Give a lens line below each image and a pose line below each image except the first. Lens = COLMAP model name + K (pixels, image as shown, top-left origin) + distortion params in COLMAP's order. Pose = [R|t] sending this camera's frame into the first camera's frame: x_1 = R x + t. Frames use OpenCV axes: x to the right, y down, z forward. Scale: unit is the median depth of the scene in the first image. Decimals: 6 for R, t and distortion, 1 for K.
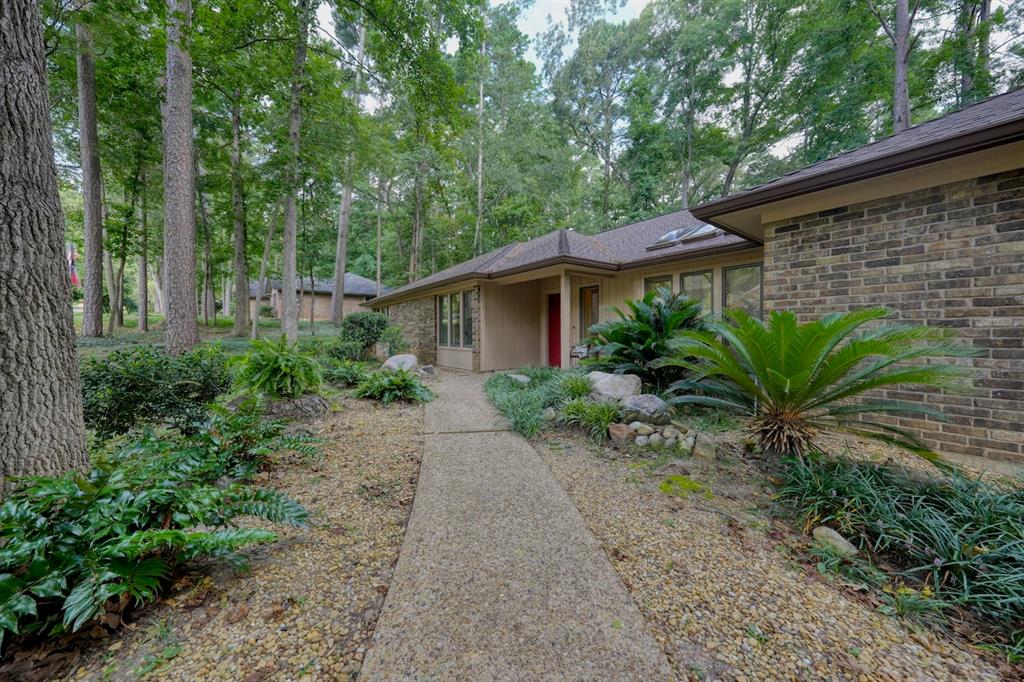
lens RADIAL K [[345.7, 0, 512.5], [0, 345.7, 339.4], [0, 0, 1]] dist [-0.000764, 0.000108]
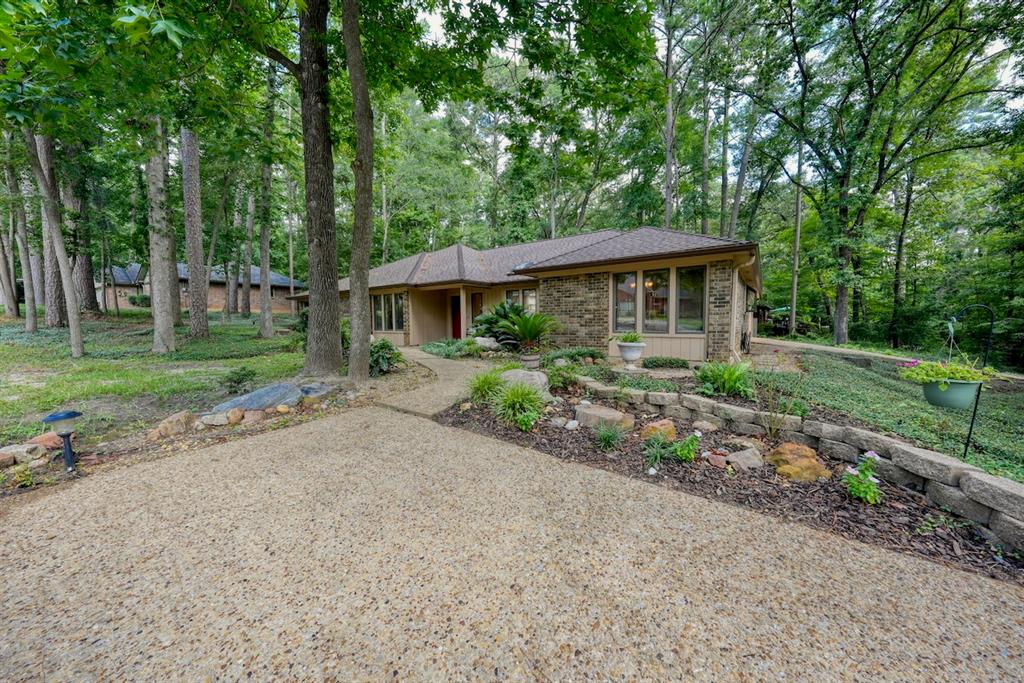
lens RADIAL K [[345.7, 0, 512.5], [0, 345.7, 339.9], [0, 0, 1]] dist [-0.000764, 0.000108]
pose [[0.956152, -0.023548, 0.291923, -0.129999], [0.013479, 0.999244, 0.036457, 0.019102], [-0.292561, -0.030923, 0.955747, -0.786533]]
